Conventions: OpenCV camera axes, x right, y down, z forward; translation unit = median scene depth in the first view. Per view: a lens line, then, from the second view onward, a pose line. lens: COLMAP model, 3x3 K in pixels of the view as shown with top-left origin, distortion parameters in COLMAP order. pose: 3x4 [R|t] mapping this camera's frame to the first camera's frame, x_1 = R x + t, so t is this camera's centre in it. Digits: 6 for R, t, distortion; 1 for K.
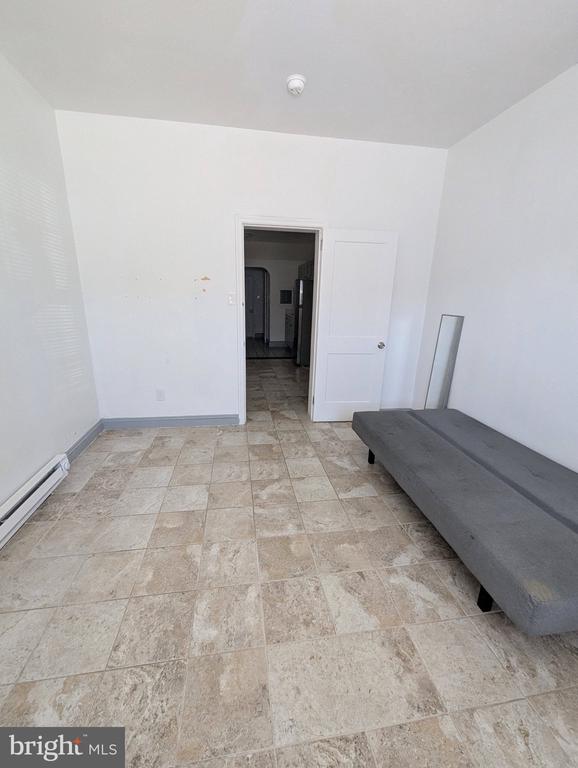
lens RADIAL K [[315.1, 0, 283.5], [0, 315.1, 387.3], [0, 0, 1]] dist [-0.001369, -0.000200]
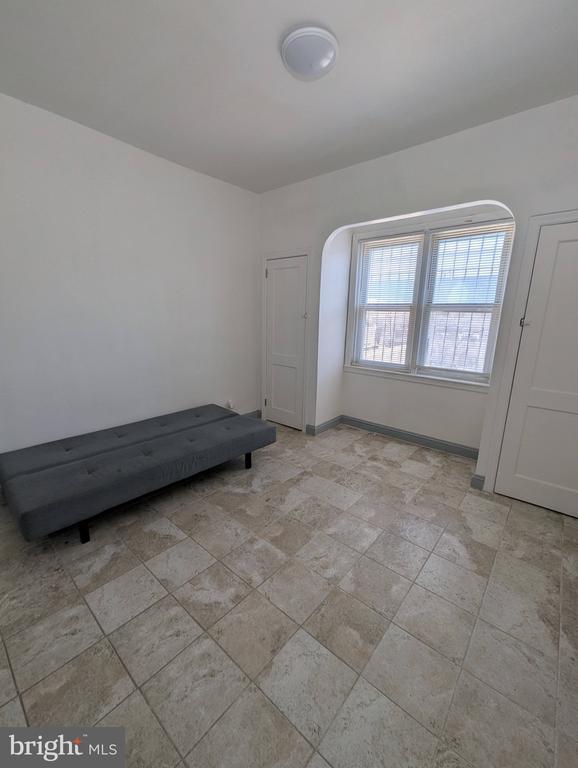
lens RADIAL K [[315.1, 0, 287.9], [0, 315.1, 385.9], [0, 0, 1]] dist [-0.001369, -0.000200]
pose [[-0.646378, -0.206463, 0.734553, -0.675024], [0.179830, 0.894355, 0.409622, -0.410163], [-0.741523, 0.396866, -0.540963, 1.276383]]
